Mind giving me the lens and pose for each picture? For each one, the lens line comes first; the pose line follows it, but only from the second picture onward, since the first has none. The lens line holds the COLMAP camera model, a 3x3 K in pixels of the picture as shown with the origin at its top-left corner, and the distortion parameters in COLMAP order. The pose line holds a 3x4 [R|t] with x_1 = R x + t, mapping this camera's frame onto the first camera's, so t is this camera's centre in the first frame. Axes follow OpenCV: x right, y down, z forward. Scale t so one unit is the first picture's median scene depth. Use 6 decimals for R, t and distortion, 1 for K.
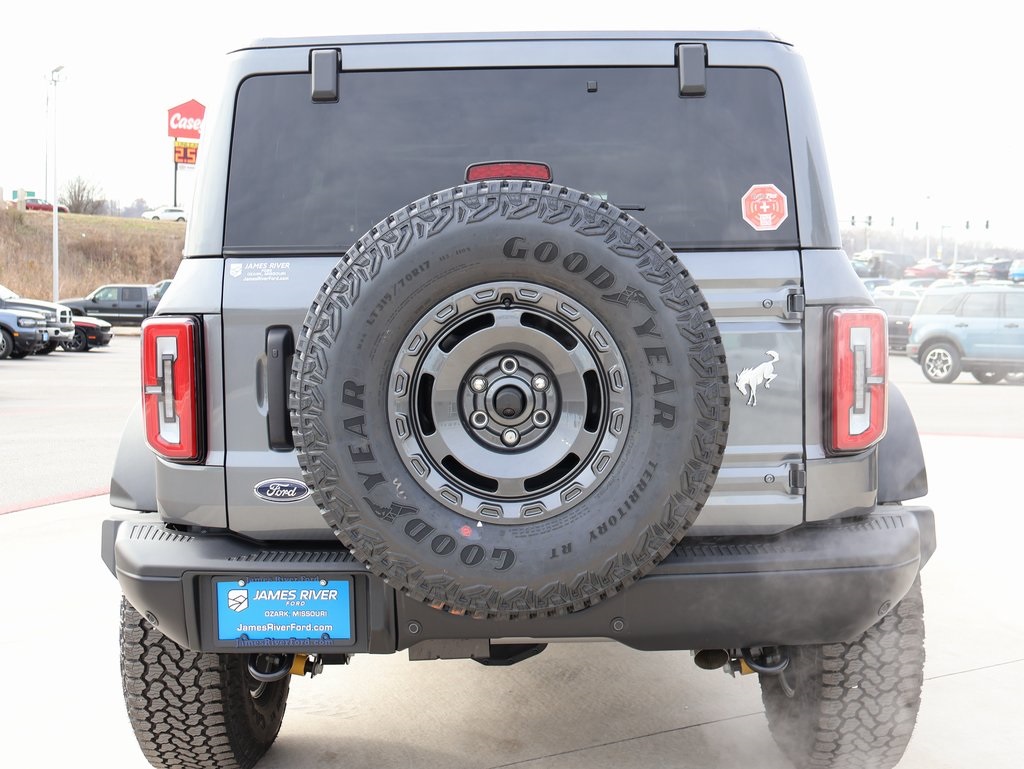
lens RADIAL K [[1236.4, 0, 512.0], [0, 1236.4, 384.5], [0, 0, 1]] dist [-0.000111, 0.018611]
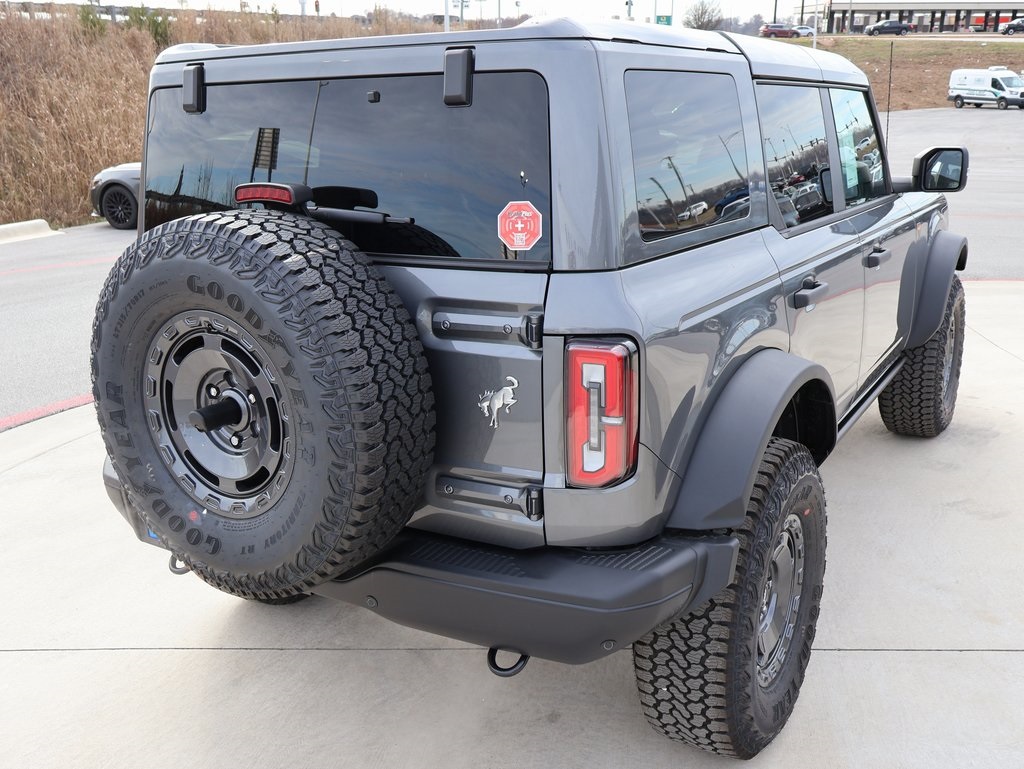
lens RADIAL K [[978.5, 0, 512.0], [0, 978.5, 384.5], [0, 0, 1]] dist [-0.001095, 0.010547]
pose [[0.862239, 0.130409, -0.489426, 0.664221], [-0.022599, 0.975229, 0.220040, -0.215813], [0.505998, -0.178666, 0.843827, 0.385656]]
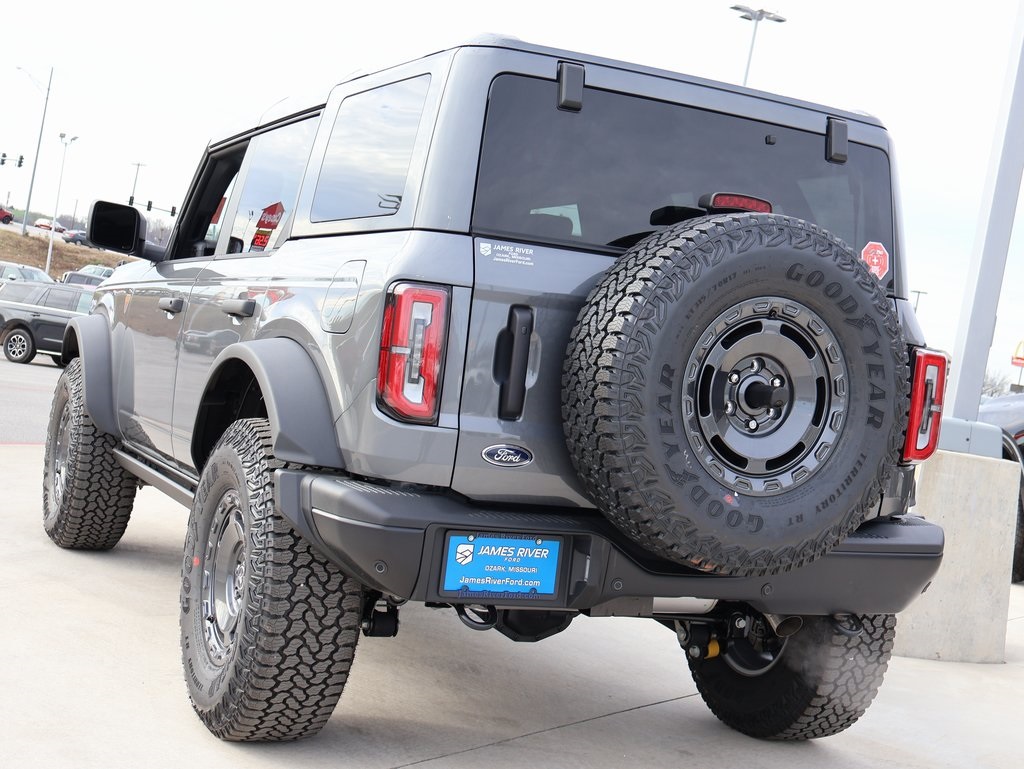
lens RADIAL K [[1481.3, 0, 512.0], [0, 1481.3, 384.5], [0, 0, 1]] dist [-0.002609, 0.013122]
pose [[0.891572, 0.103784, 0.440826, -0.868405], [-0.094899, 0.994591, -0.042222, 0.088517], [-0.442824, -0.004190, 0.896599, -0.196224]]
